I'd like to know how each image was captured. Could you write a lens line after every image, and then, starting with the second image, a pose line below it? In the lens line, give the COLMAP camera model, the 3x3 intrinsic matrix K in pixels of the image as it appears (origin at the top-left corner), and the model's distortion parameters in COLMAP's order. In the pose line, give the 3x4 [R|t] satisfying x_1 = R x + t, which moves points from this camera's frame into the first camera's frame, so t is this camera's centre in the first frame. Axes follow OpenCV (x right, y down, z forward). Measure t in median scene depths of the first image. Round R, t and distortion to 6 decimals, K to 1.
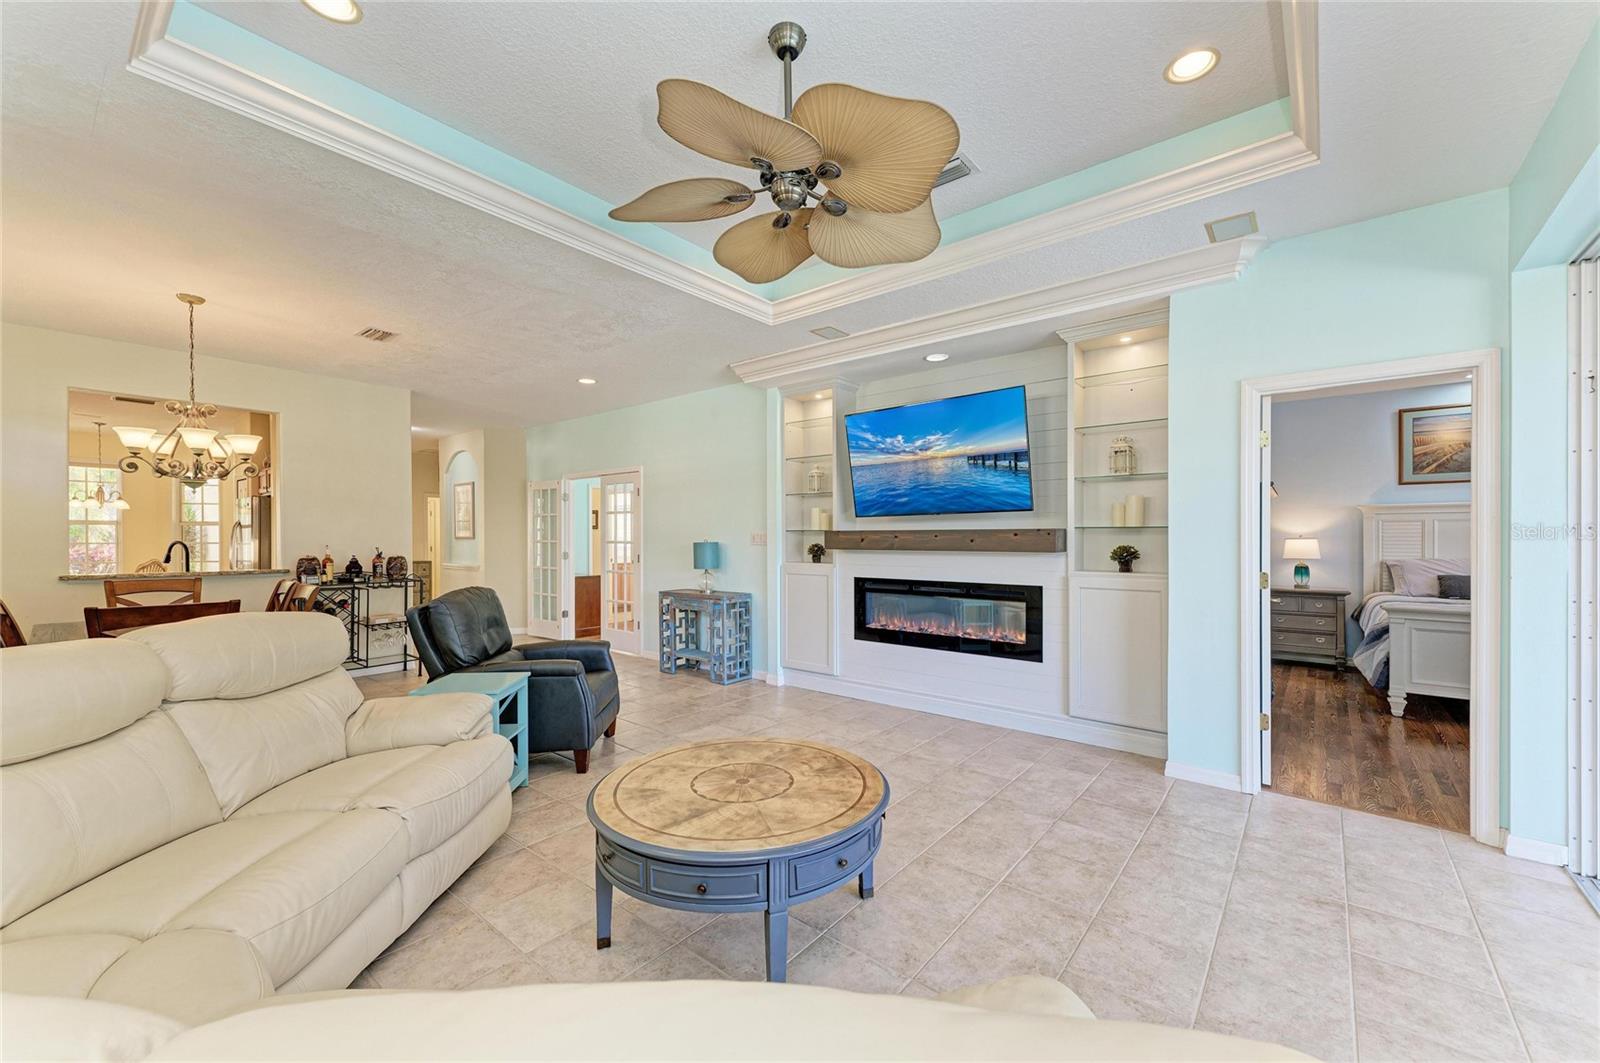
lens RADIAL K [[627.6, 0, 807.7], [0, 627.6, 541.9], [0, 0, 1]] dist [0.025913, -0.008702]
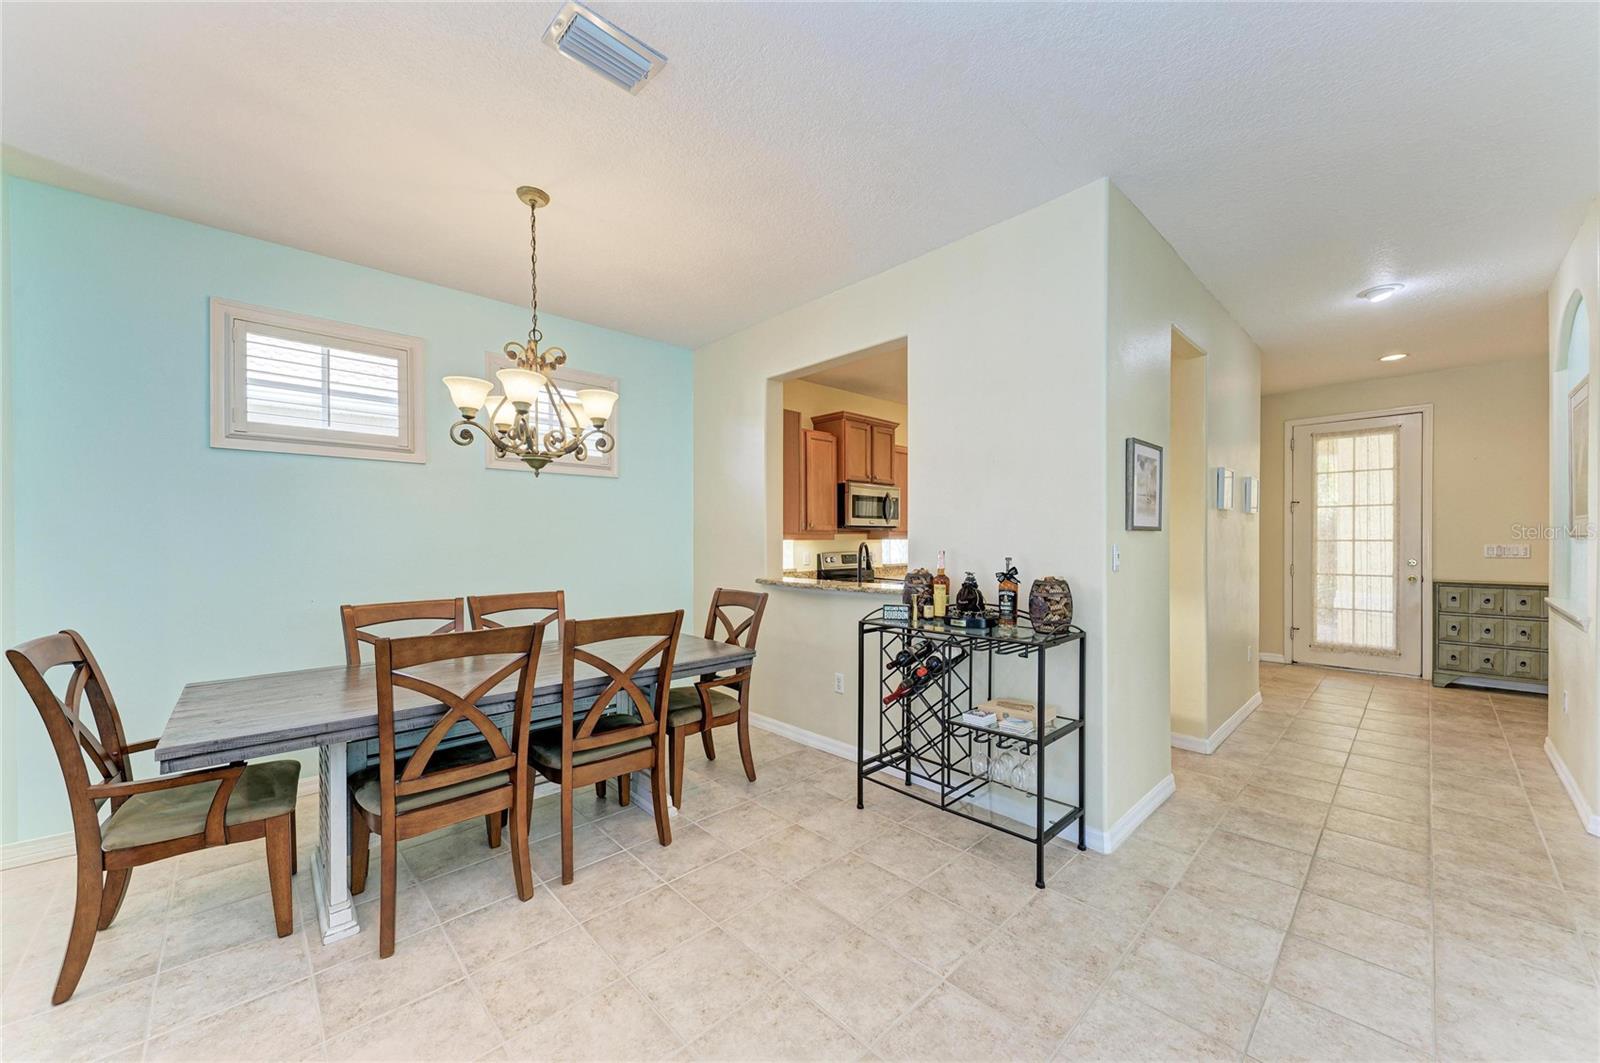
lens RADIAL K [[590.2, 0, 808.4], [0, 590.2, 542.0], [0, 0, 1]] dist [0.014826, -0.004553]
pose [[-0.122111, 0.006843, -0.992493, -0.291390], [-0.002291, 0.999972, 0.007176, -0.007058], [0.992514, 0.003150, -0.122092, 1.158273]]
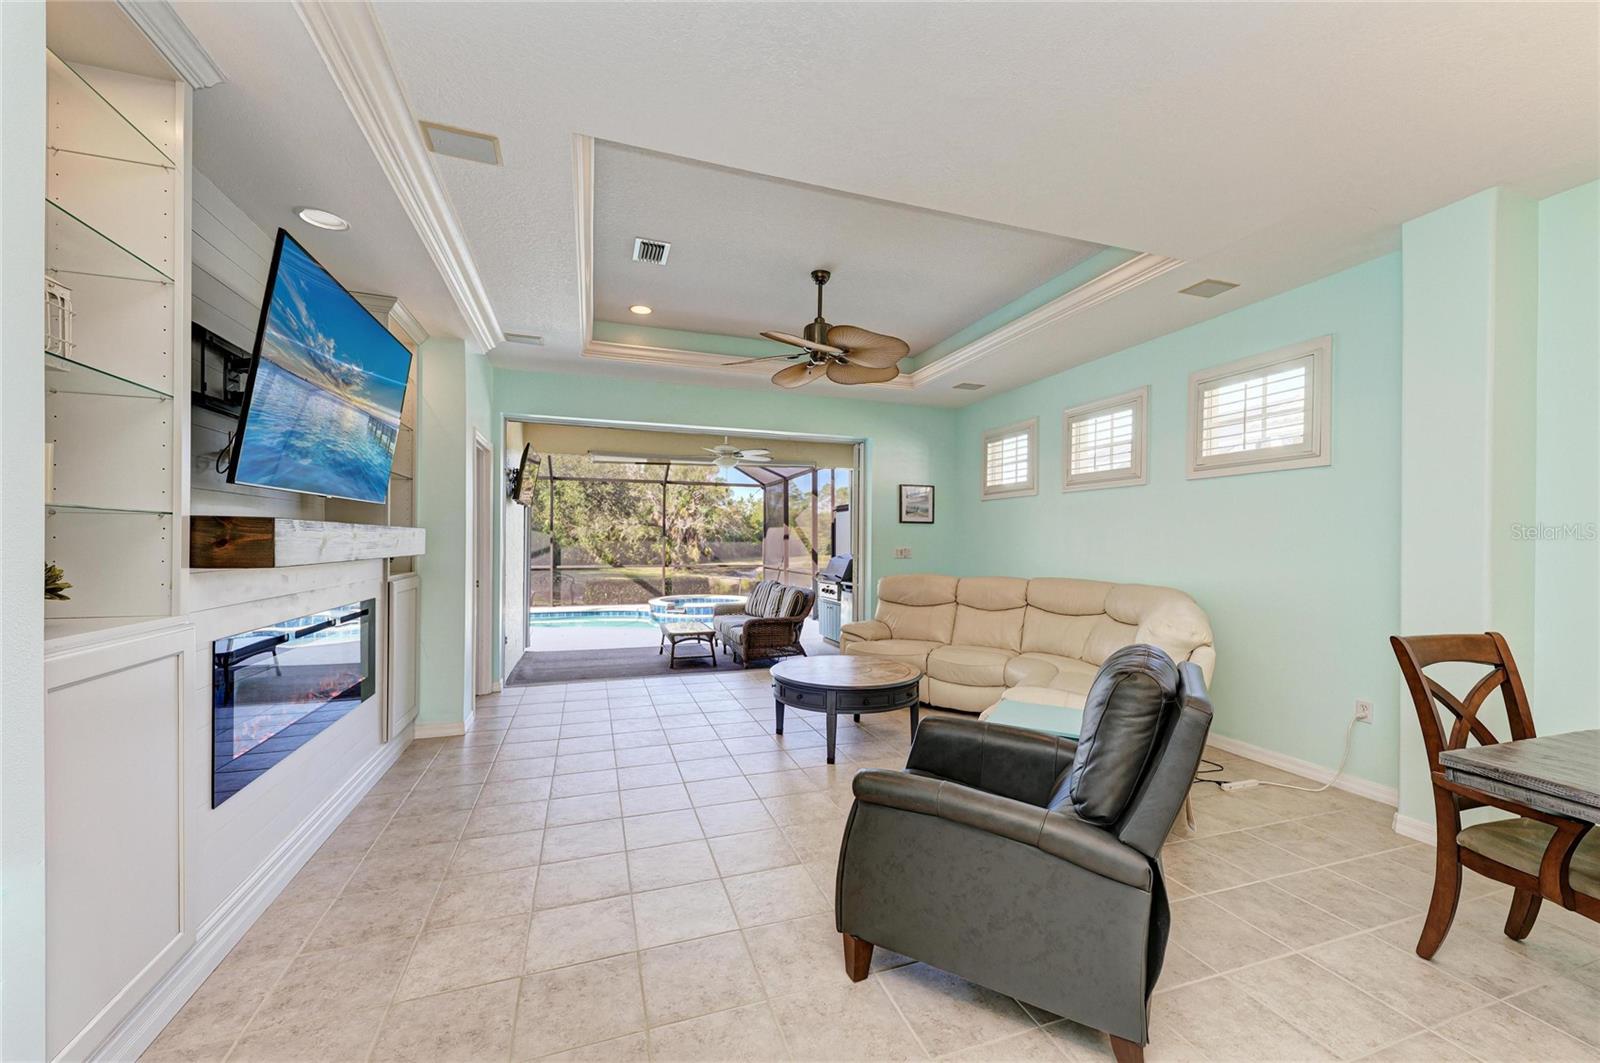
lens RADIAL K [[619.1, 0, 807.7], [0, 619.1, 543.3], [0, 0, 1]] dist [0.016209, -0.006553]
pose [[-0.853105, -0.008029, 0.521677, -0.460856], [-0.004374, 0.999957, 0.008238, -0.008180], [-0.521721, 0.004746, -0.853103, 1.249777]]
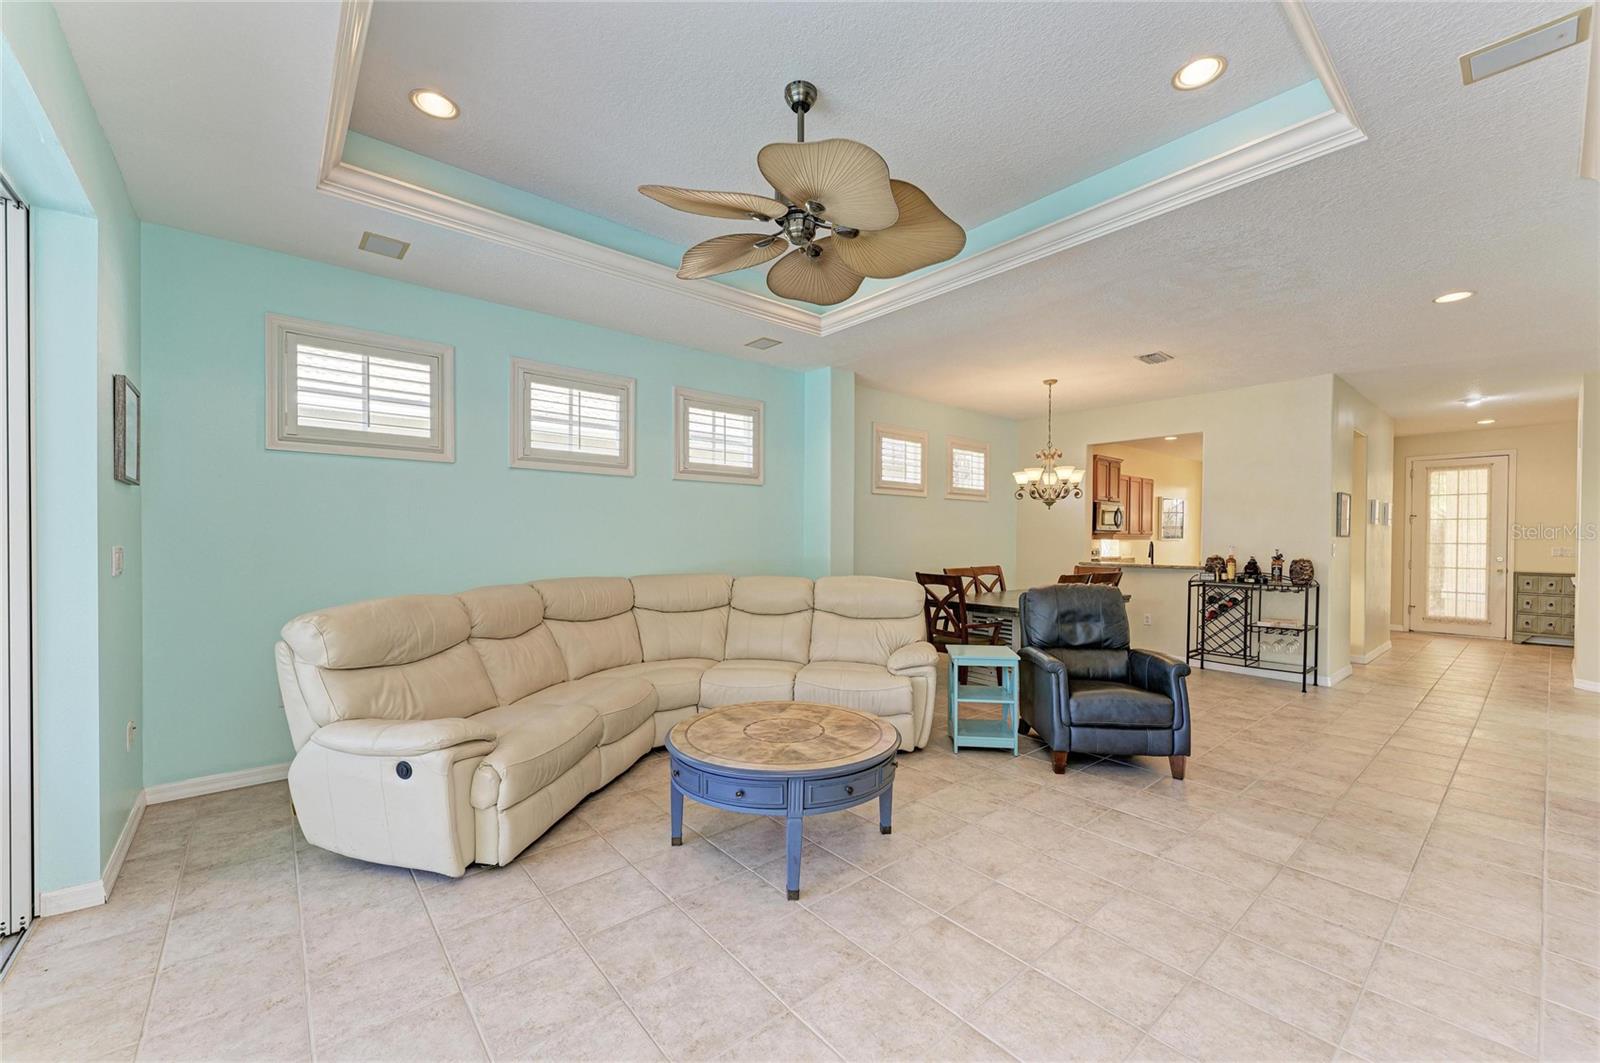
lens RADIAL K [[627.6, 0, 807.7], [0, 627.6, 541.9], [0, 0, 1]] dist [0.025913, -0.008702]
pose [[-0.179334, 0.007433, -0.983760, 0.526682], [-0.011962, 0.999881, 0.009736, -0.004651], [0.983715, 0.013514, -0.179224, 0.592531]]
